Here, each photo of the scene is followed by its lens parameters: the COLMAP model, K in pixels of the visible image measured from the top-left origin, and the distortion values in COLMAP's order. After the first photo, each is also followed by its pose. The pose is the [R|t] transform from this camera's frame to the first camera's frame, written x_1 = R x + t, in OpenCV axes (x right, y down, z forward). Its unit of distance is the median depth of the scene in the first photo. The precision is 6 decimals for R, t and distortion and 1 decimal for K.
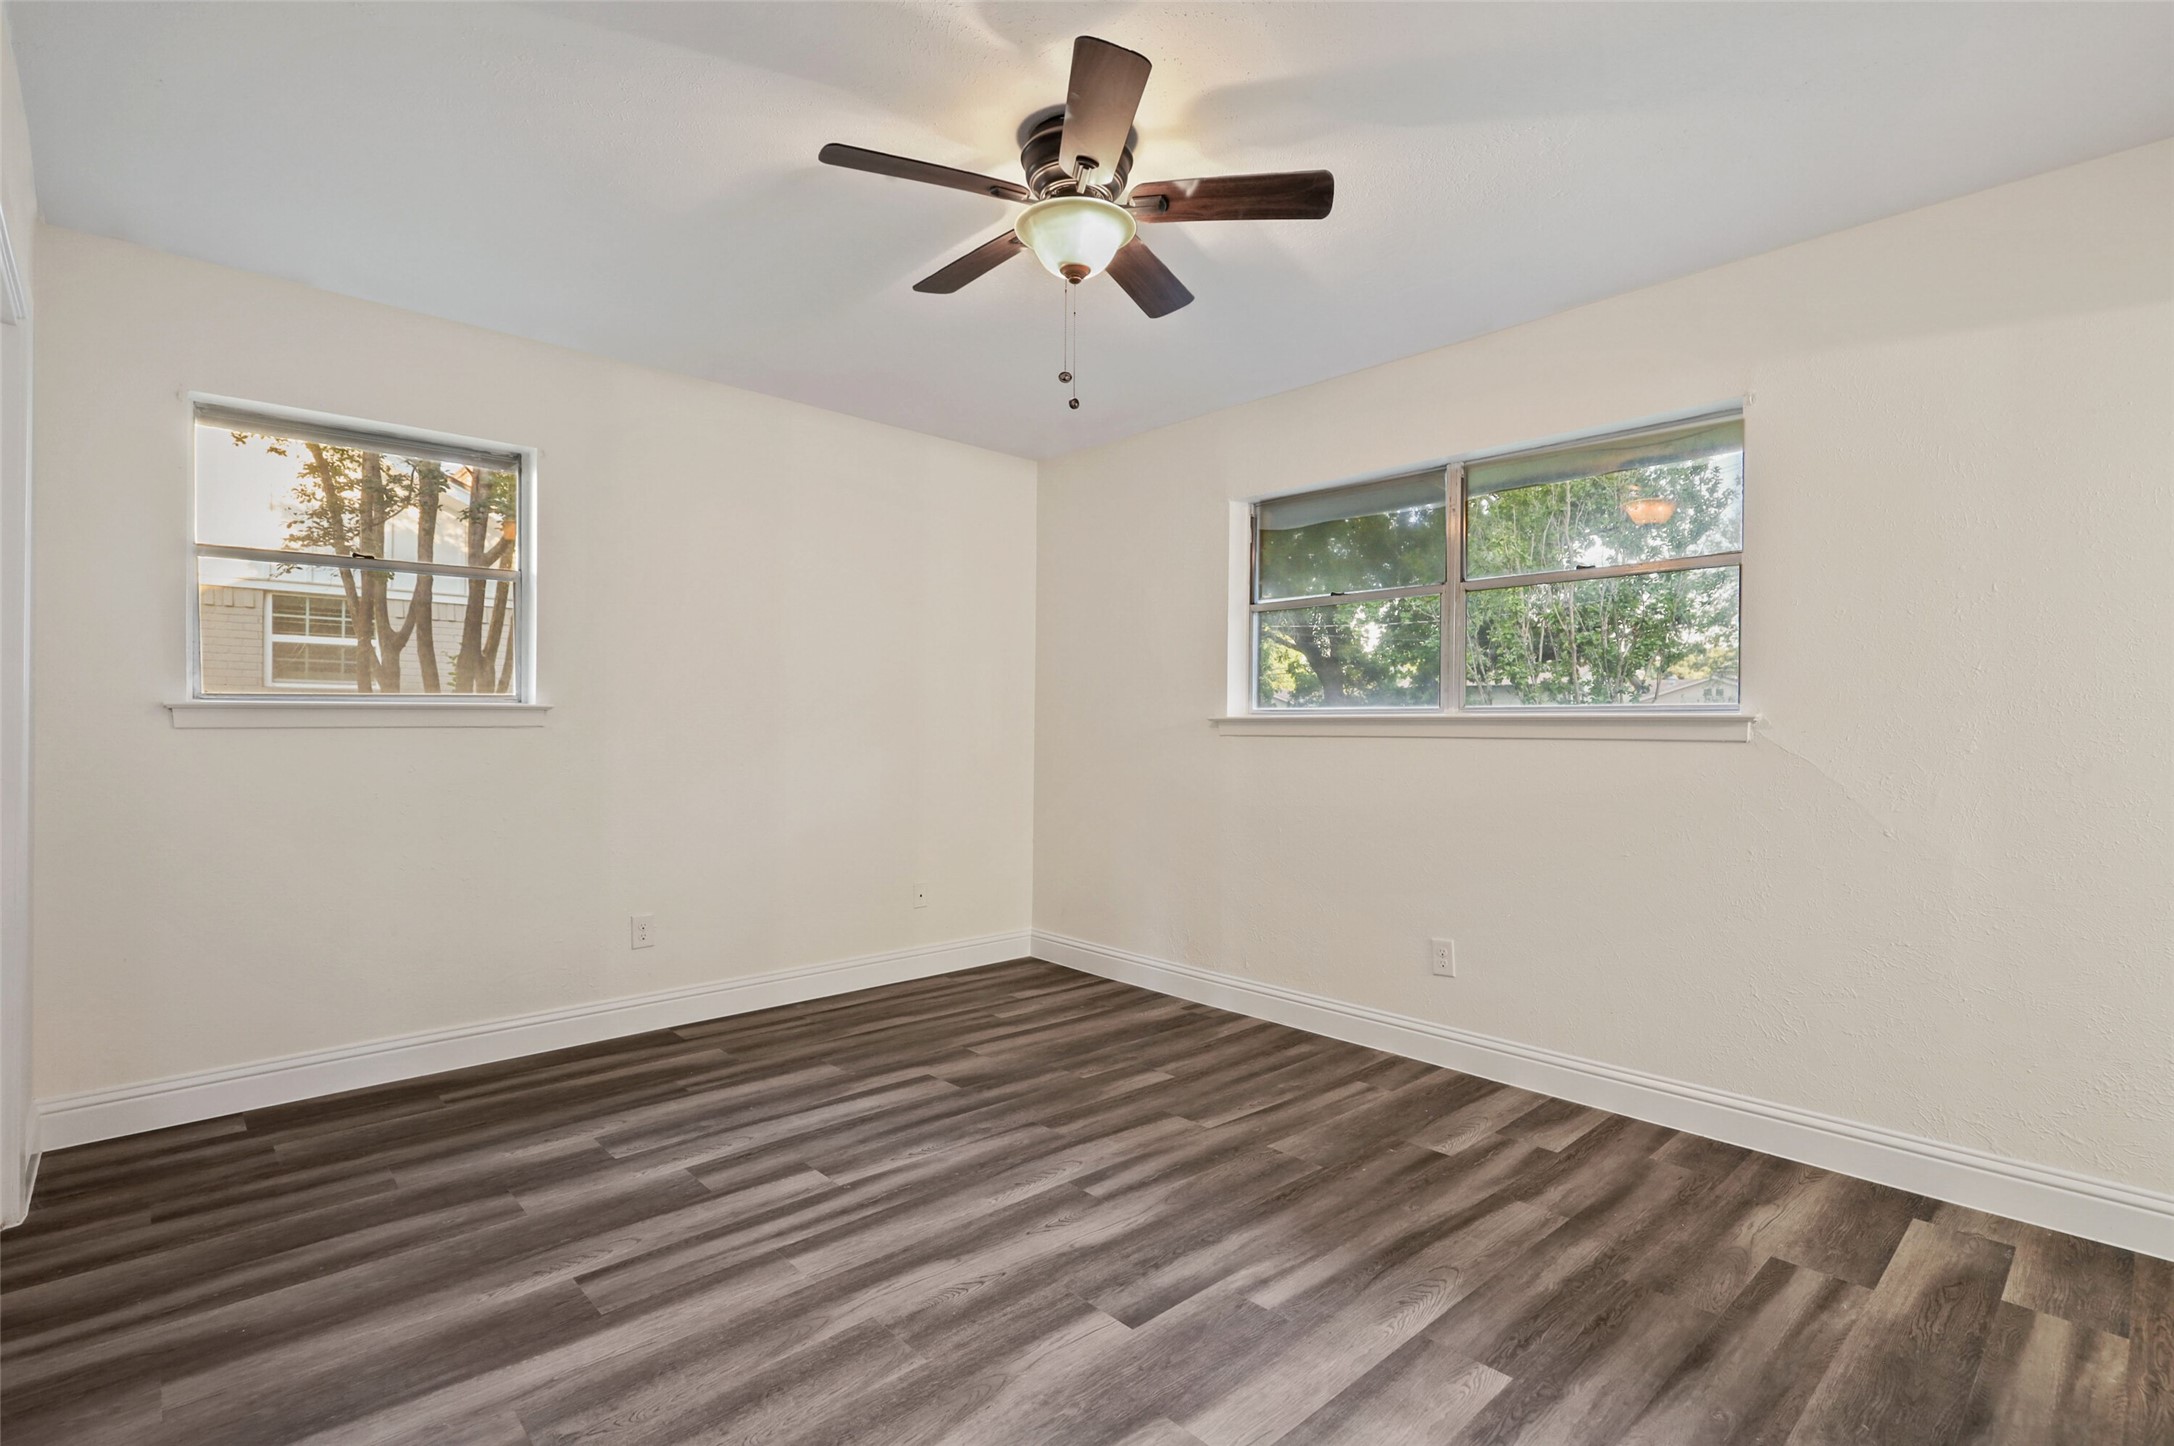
lens RADIAL K [[1001.3, 0, 1101.6], [0, 1001.3, 727.9], [0, 0, 1]] dist [0.003273, -0.000120]
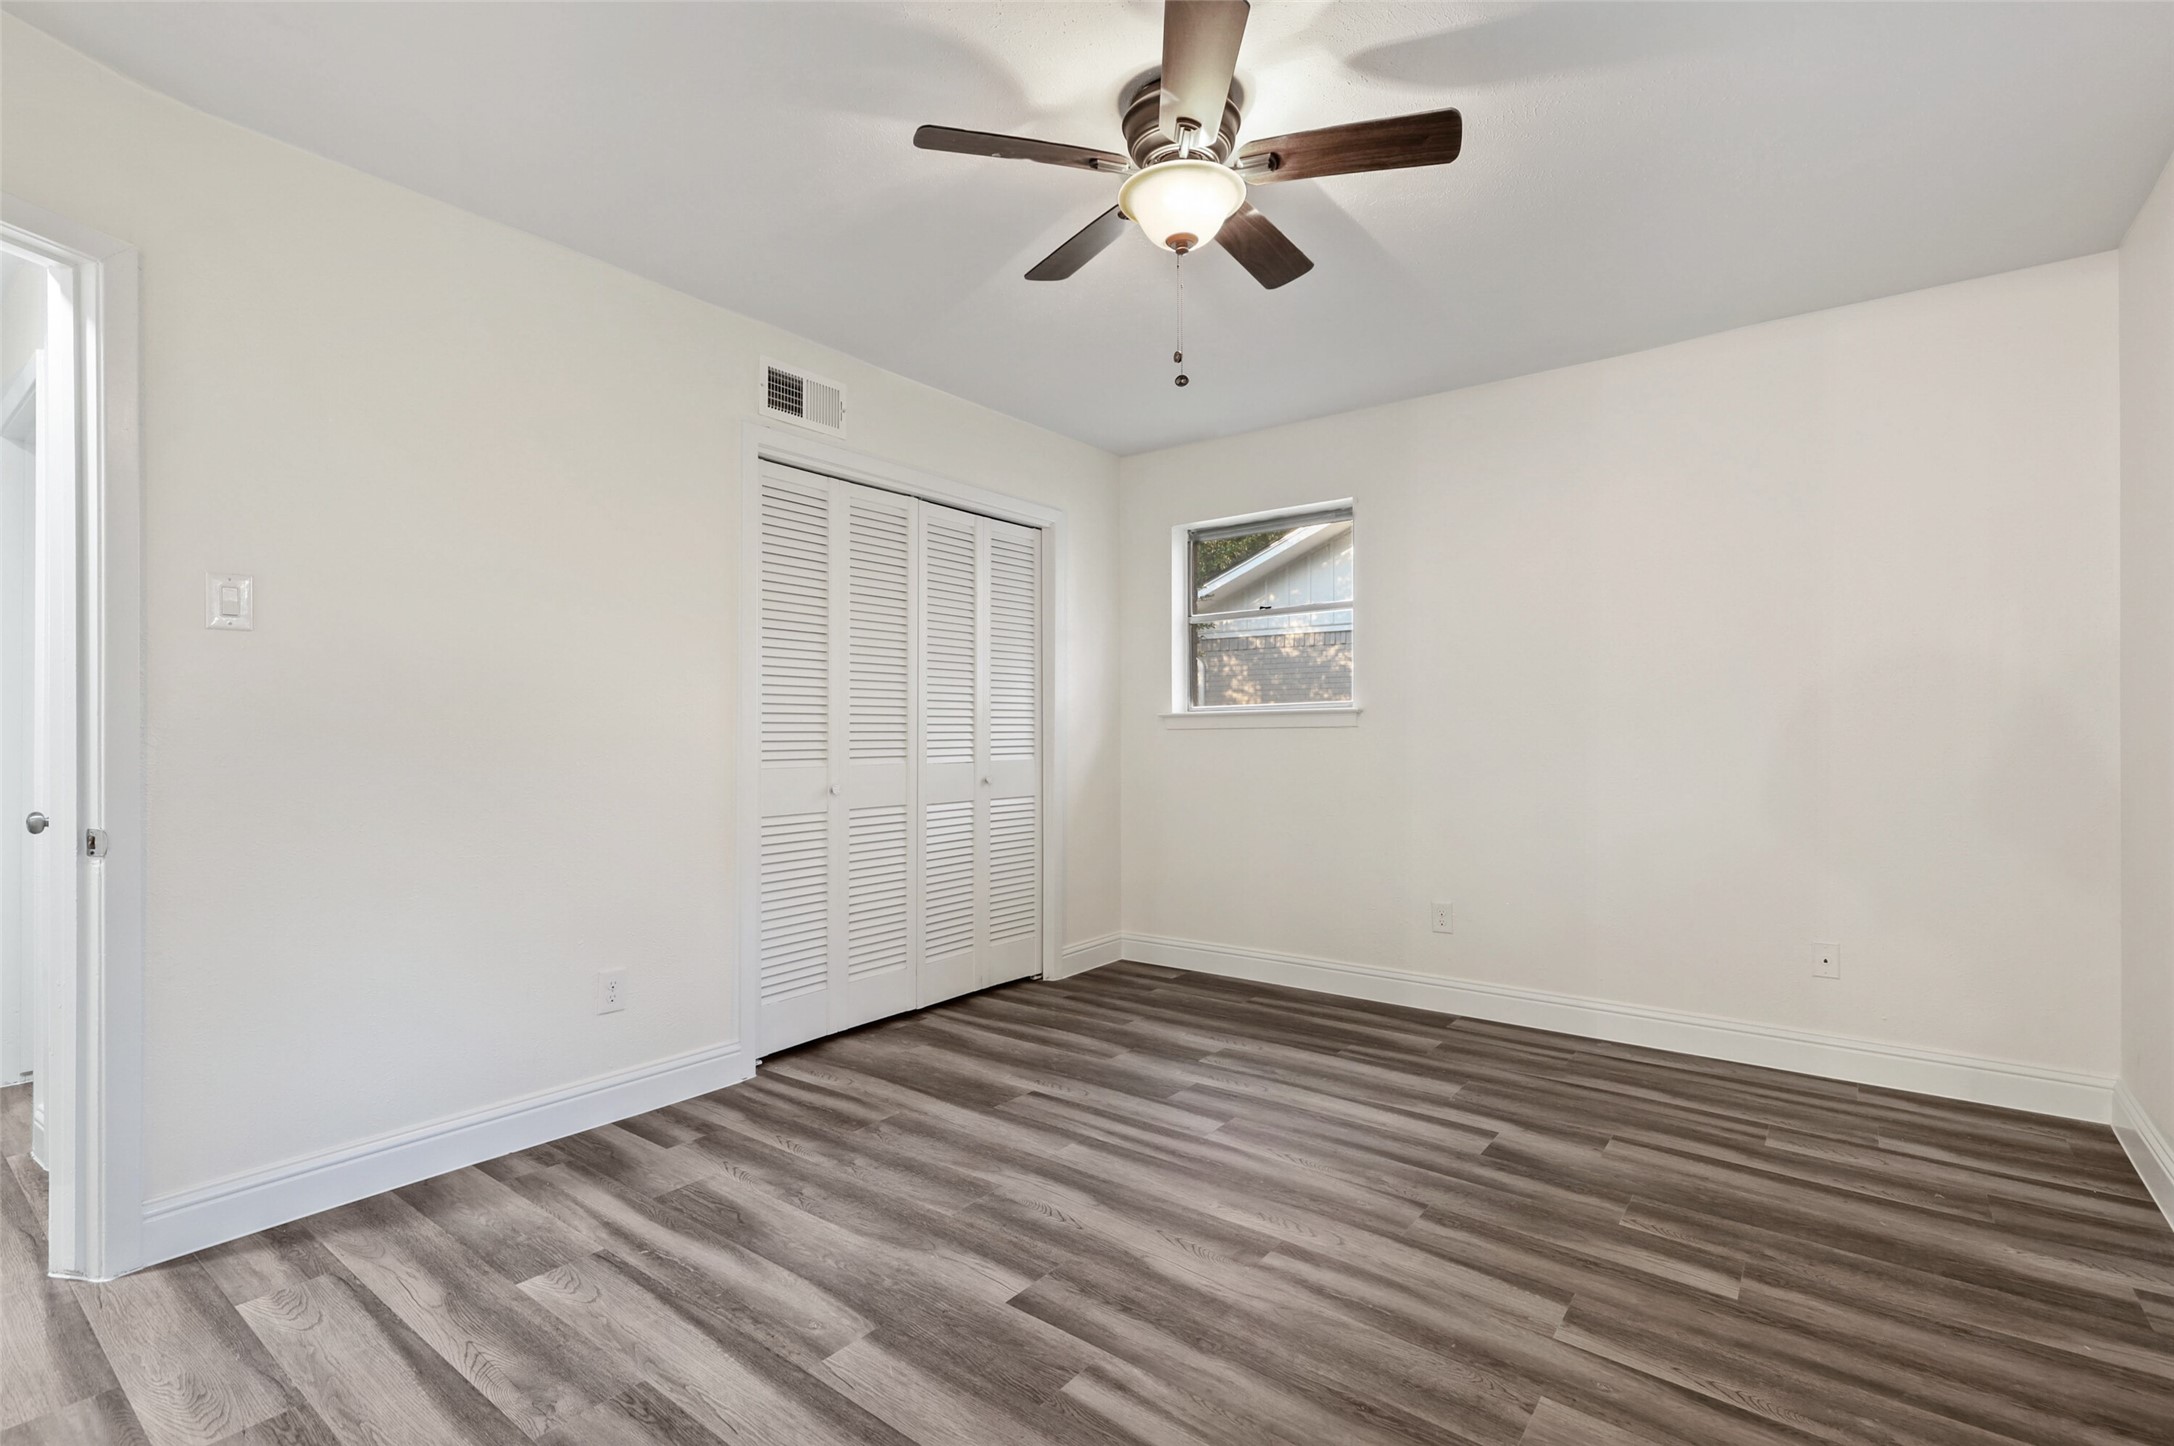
lens RADIAL K [[1001.3, 0, 1101.0], [0, 1001.3, 727.2], [0, 0, 1]] dist [0.003273, -0.000120]
pose [[0.171081, -0.006614, -0.985235, 0.688434], [0.002477, 0.999977, -0.006283, 0.007227], [0.985254, -0.001365, 0.171093, 0.590353]]
